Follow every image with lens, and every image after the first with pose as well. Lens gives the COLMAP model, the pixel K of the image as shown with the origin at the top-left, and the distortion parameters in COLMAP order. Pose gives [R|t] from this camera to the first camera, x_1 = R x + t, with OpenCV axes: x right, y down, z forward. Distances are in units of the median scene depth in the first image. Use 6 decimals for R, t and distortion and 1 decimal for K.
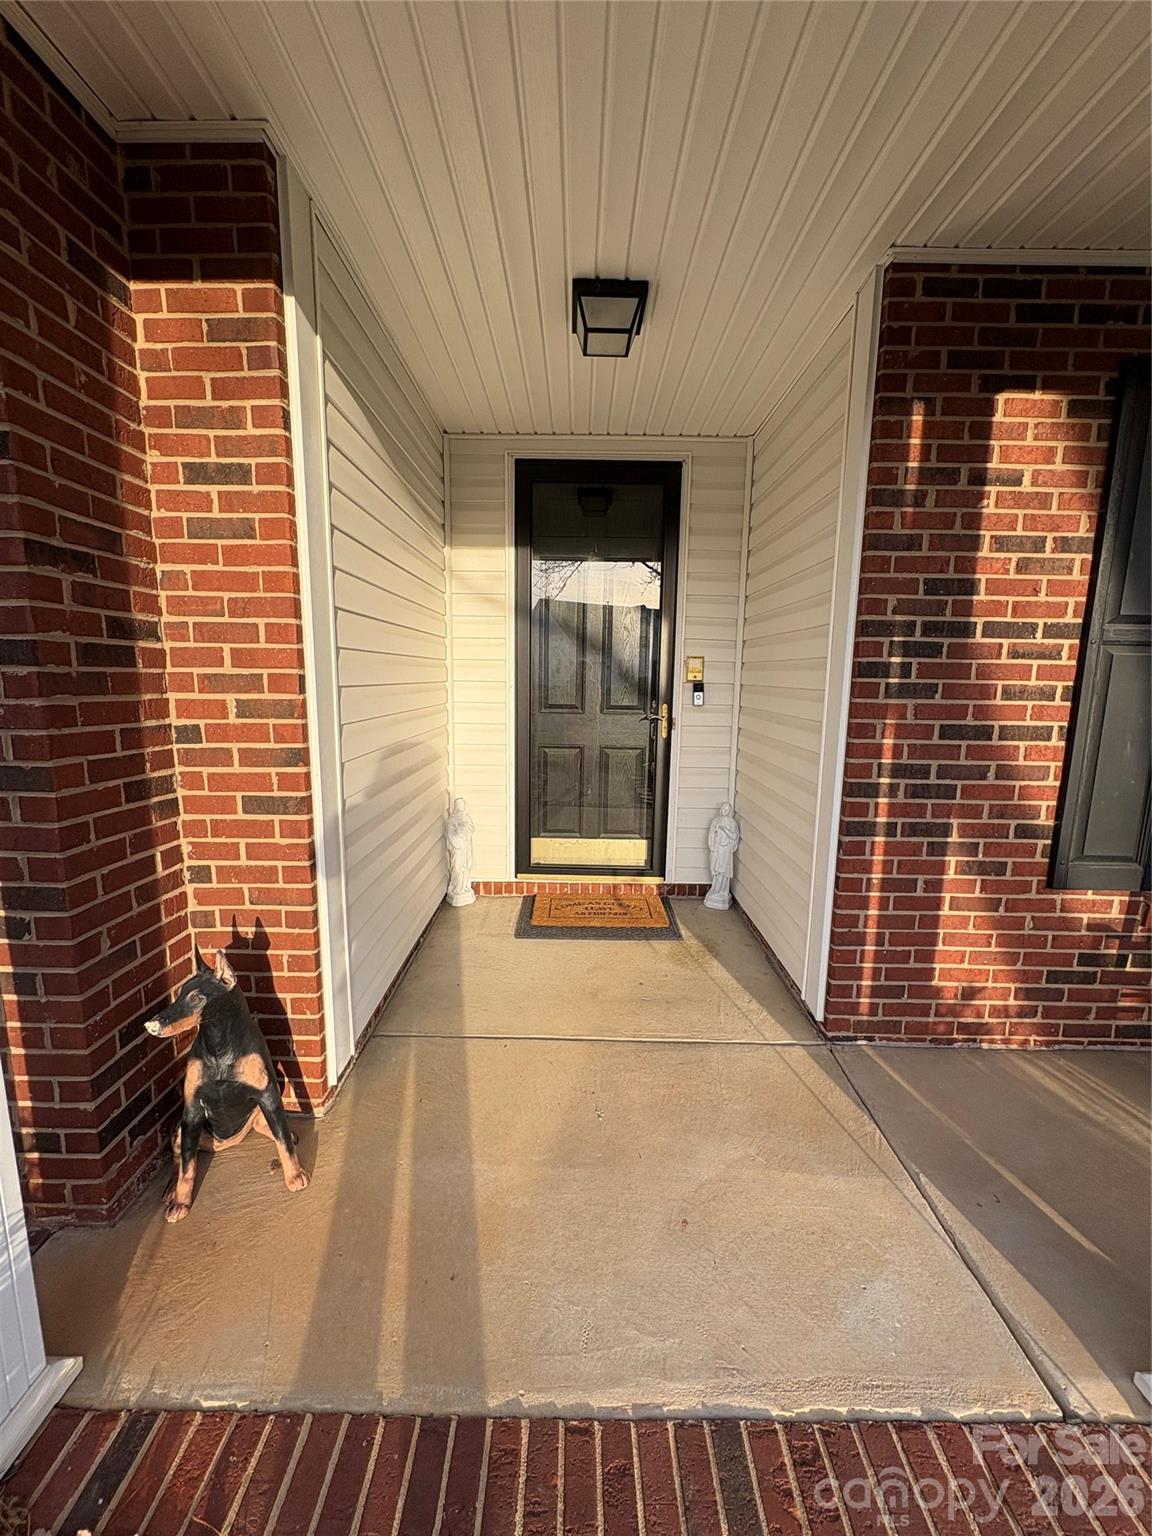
lens RADIAL K [[611.7, 0, 576.0], [0, 611.7, 768.0], [0, 0, 1]] dist [0.000747, -0.000109]
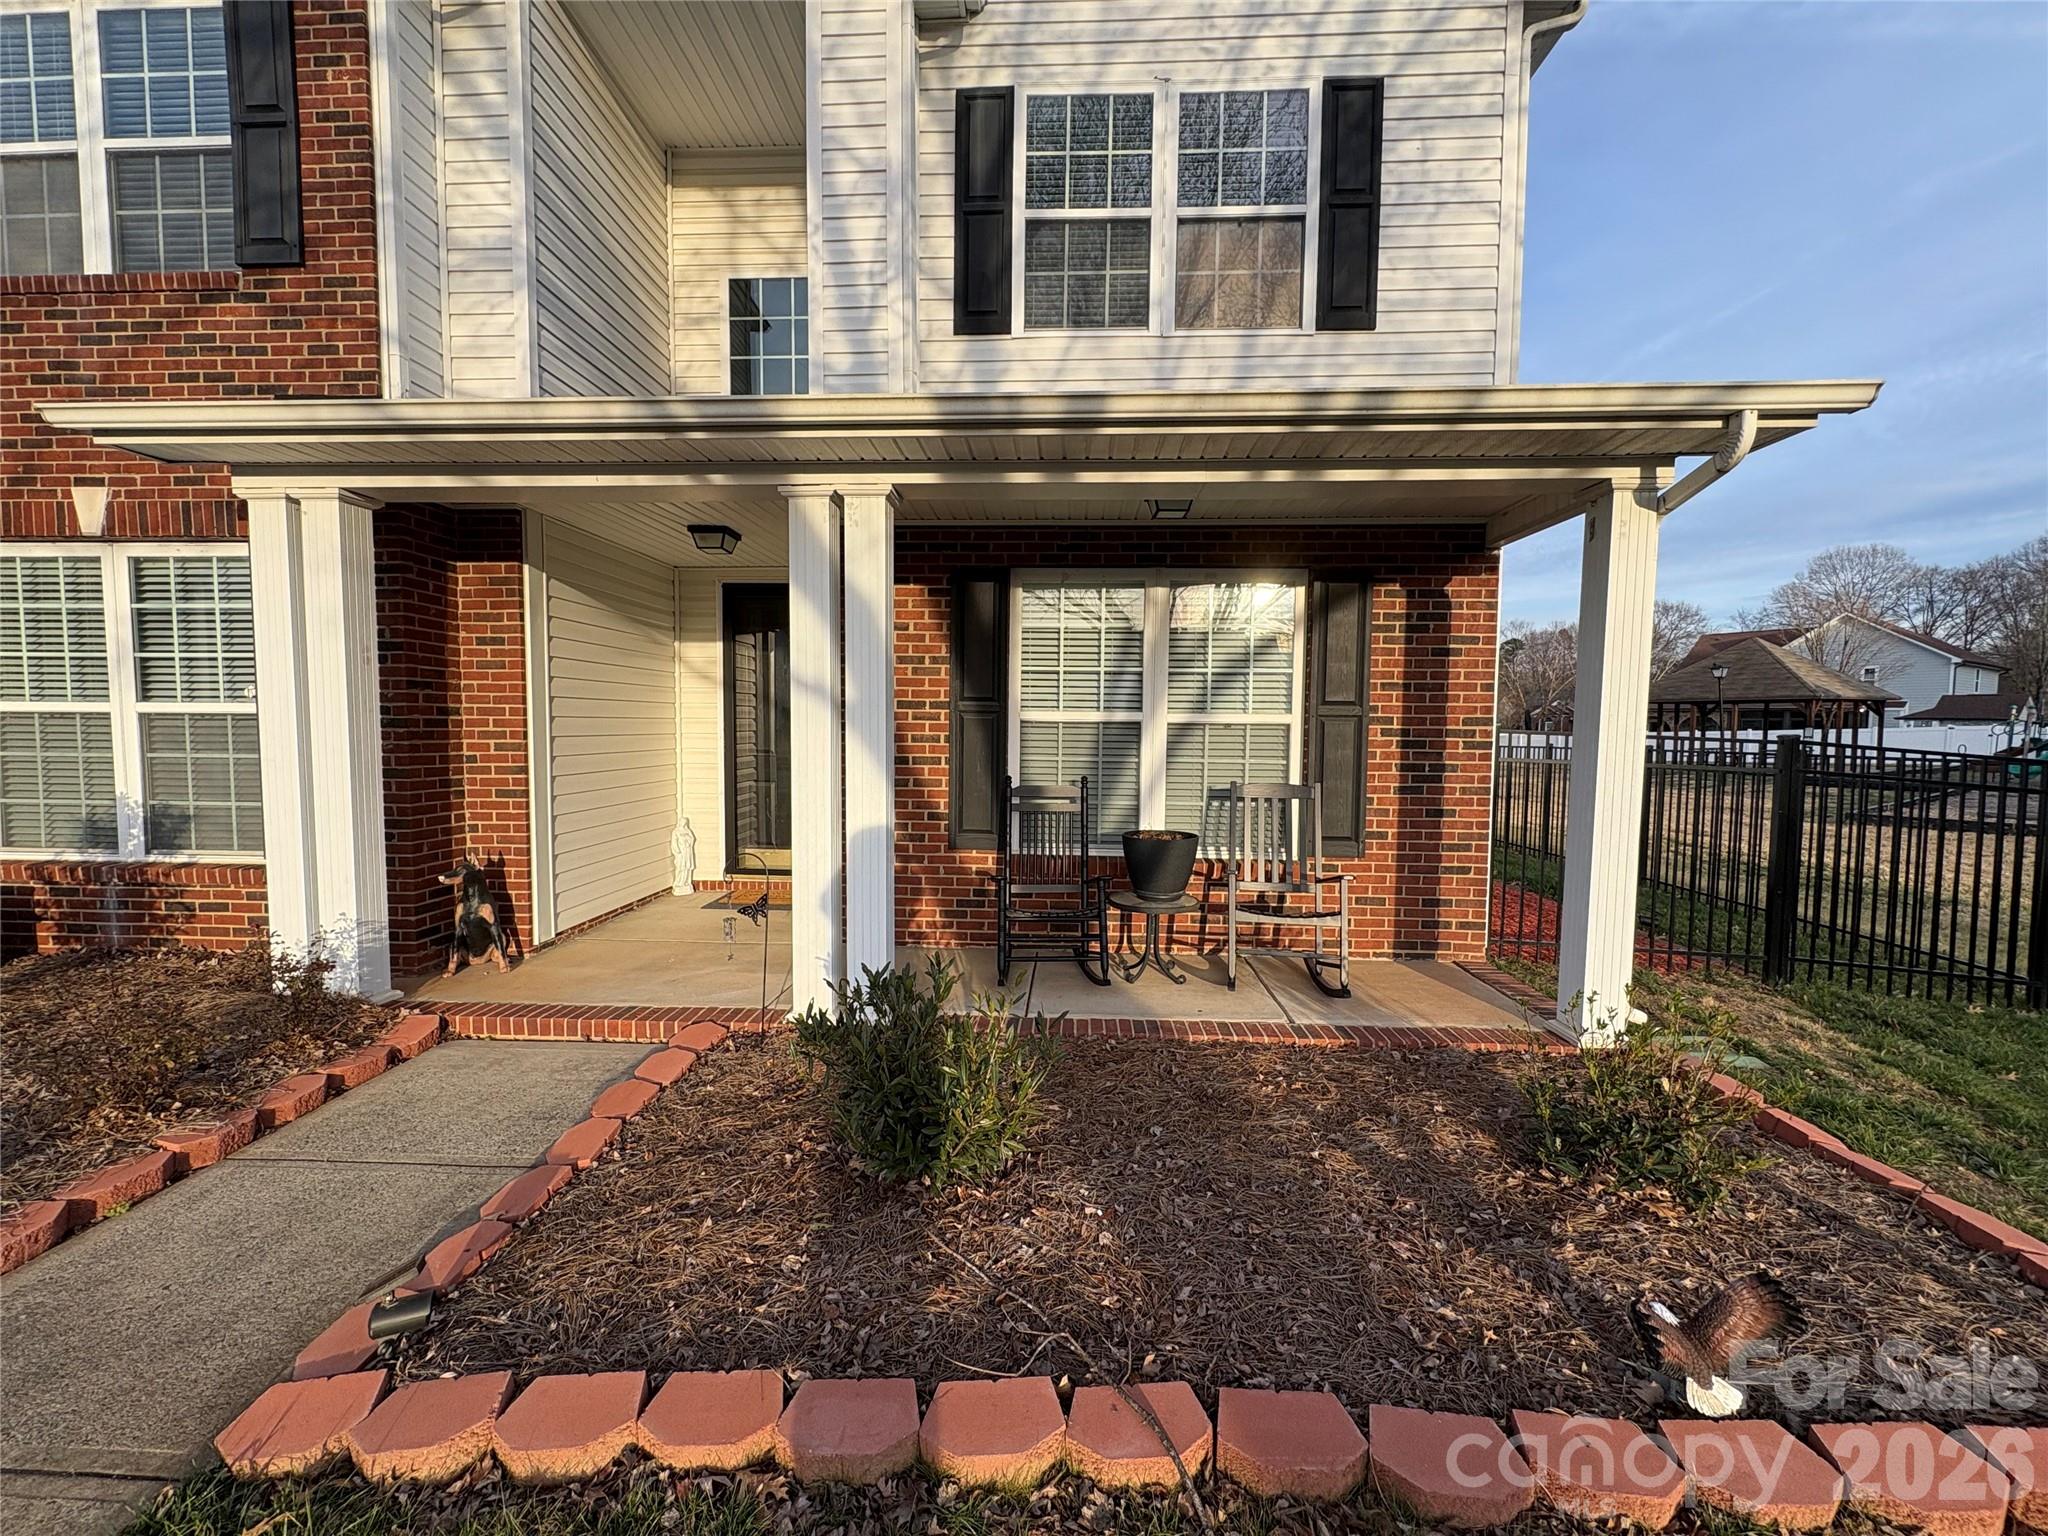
lens RADIAL K [[815.6, 0, 1024.0], [0, 815.6, 768.0], [0, 0, 1]] dist [0.000747, -0.000109]
pose [[0.998912, -0.002671, -0.046566, 1.356191], [-0.001971, 0.995051, -0.099344, 0.243318], [0.046601, 0.099328, 0.993963, -1.649540]]
